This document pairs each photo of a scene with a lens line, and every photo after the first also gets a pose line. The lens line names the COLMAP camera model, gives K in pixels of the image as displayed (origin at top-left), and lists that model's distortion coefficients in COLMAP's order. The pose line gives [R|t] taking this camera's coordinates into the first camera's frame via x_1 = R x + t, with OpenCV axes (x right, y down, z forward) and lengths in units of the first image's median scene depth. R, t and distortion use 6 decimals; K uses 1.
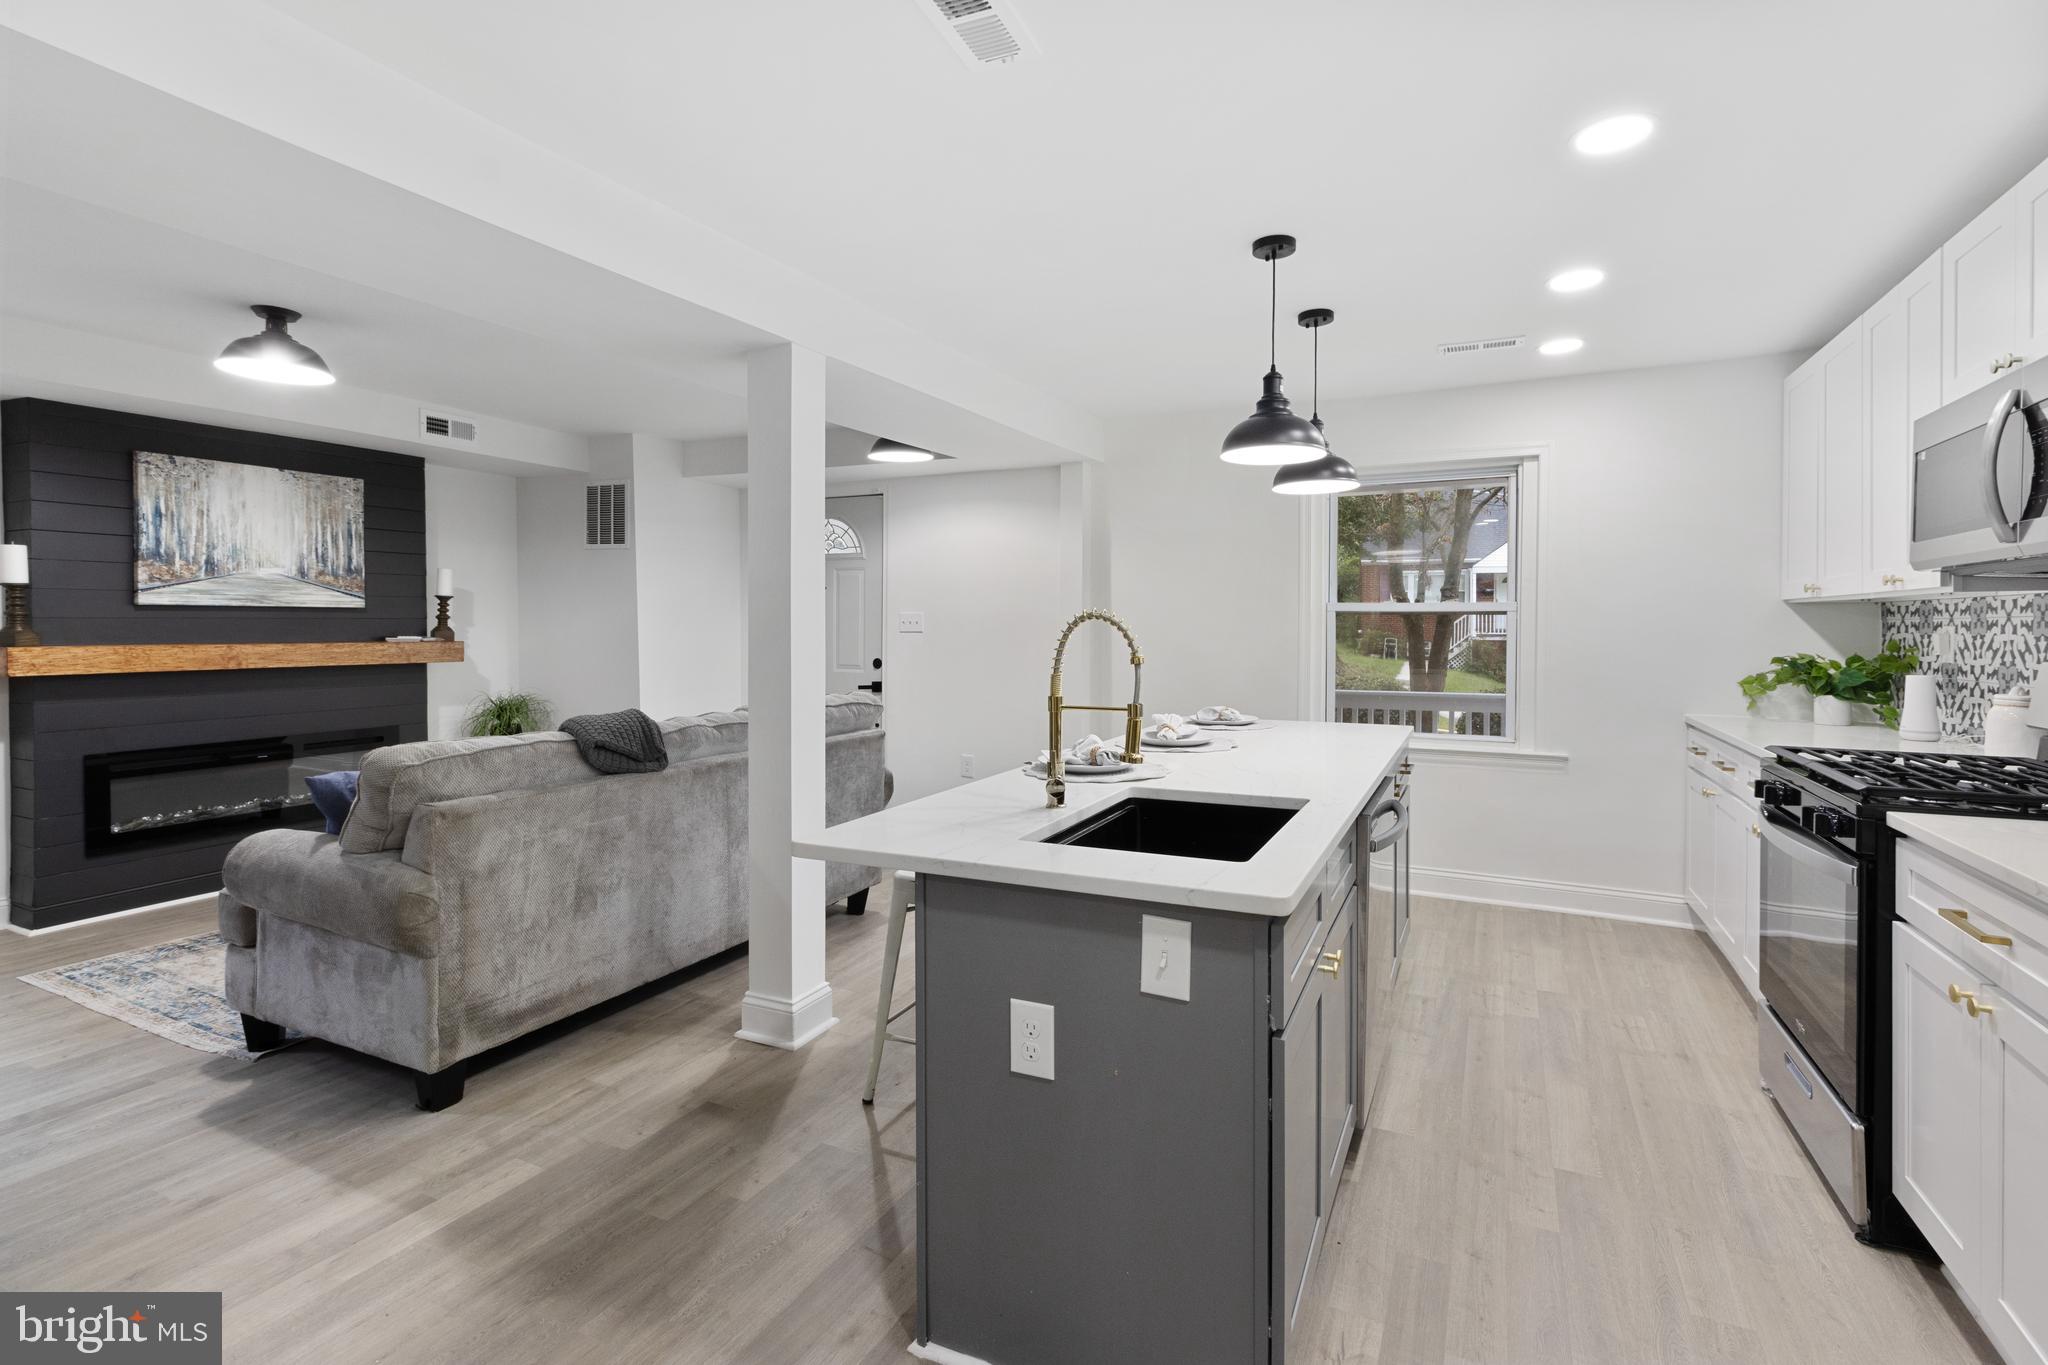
lens RADIAL K [[958.9, 0, 1029.1], [0, 958.9, 634.7], [0, 0, 1]] dist [0.002268, 0.000224]
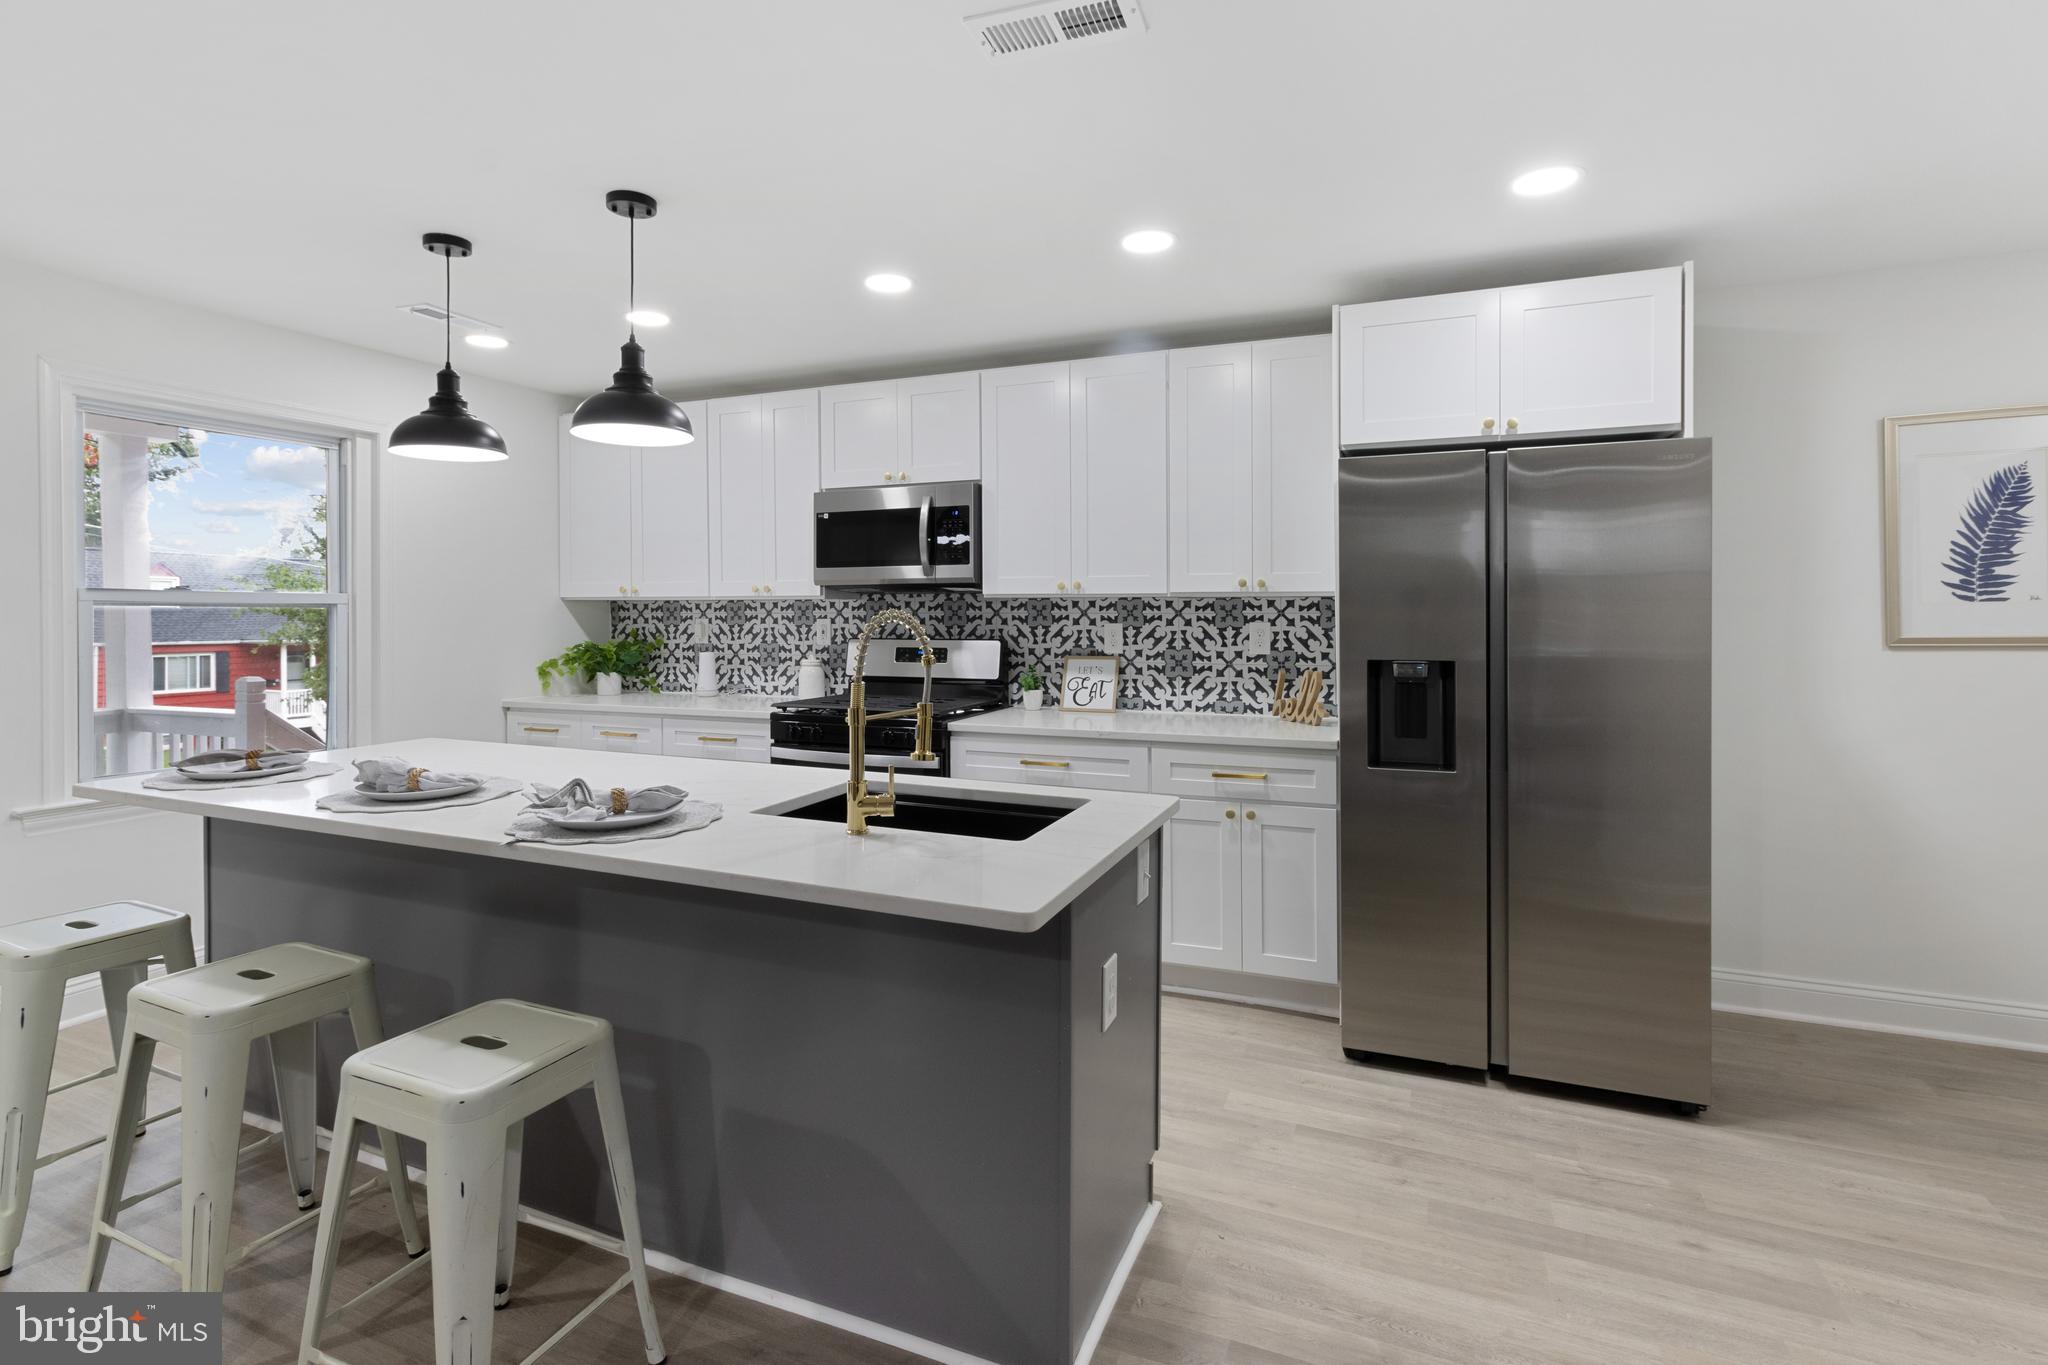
lens RADIAL K [[967.8, 0, 1025.3], [0, 967.8, 611.1], [0, 0, 1]] dist [0.002691, 0.000914]
pose [[-0.053269, -0.001420, 0.998579, -0.448231], [0.011650, 0.999930, 0.002043, -0.014050], [-0.998512, 0.011742, -0.053249, 0.454713]]
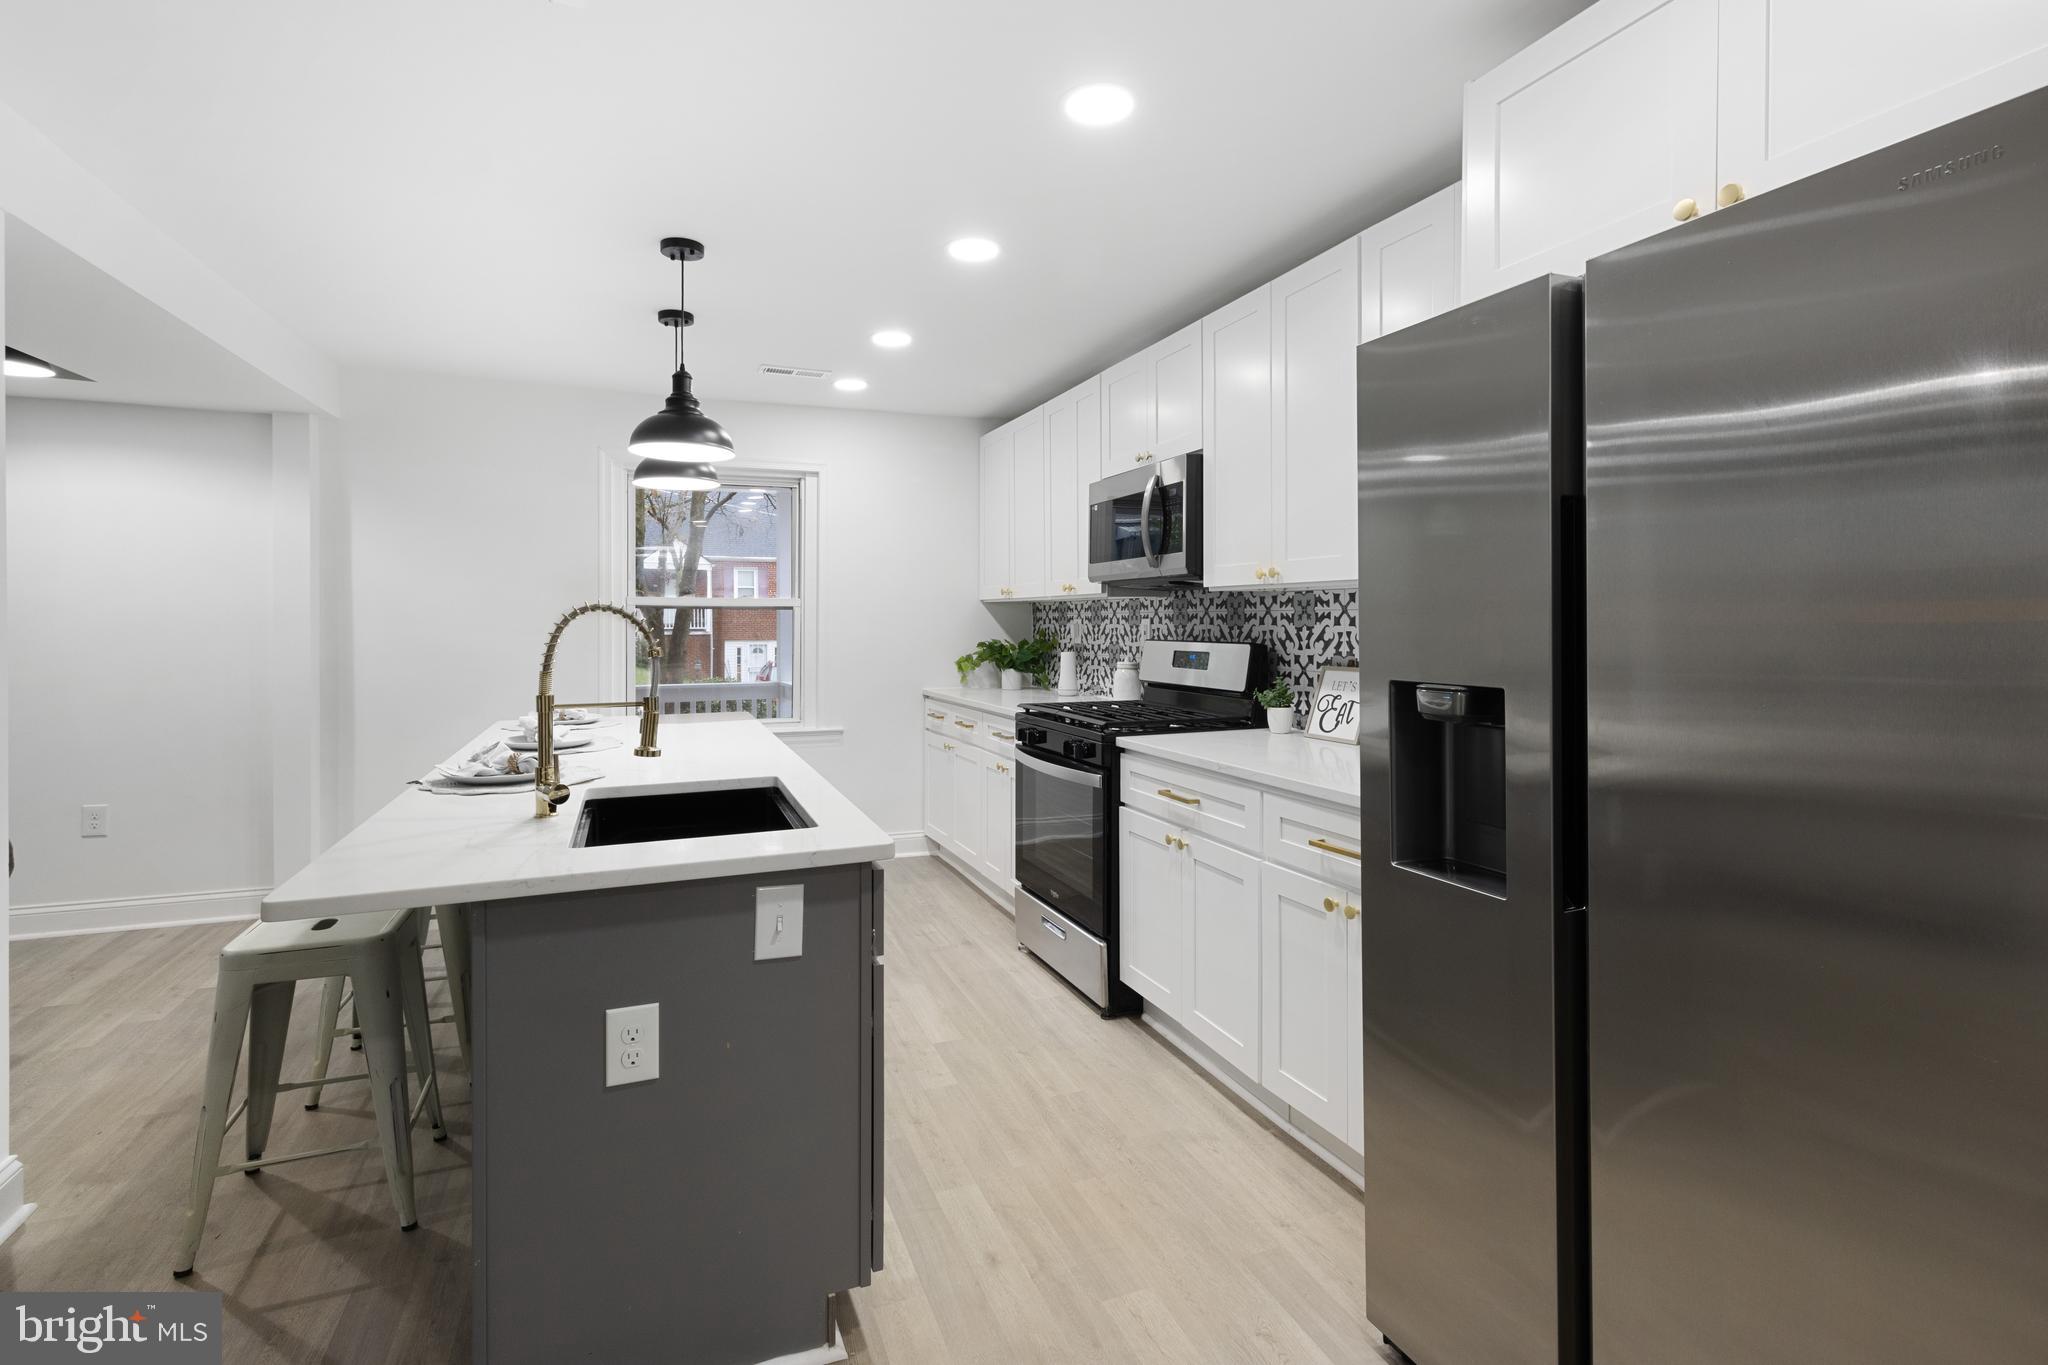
lens RADIAL K [[976.0, 0, 1033.6], [0, 976.0, 630.4], [0, 0, 1]] dist [0.001040, 0.000218]
pose [[0.673394, -0.008898, 0.739231, -0.175404], [0.008650, 0.999954, 0.004156, 0.001480], [-0.739234, 0.003596, 0.673440, 0.015003]]
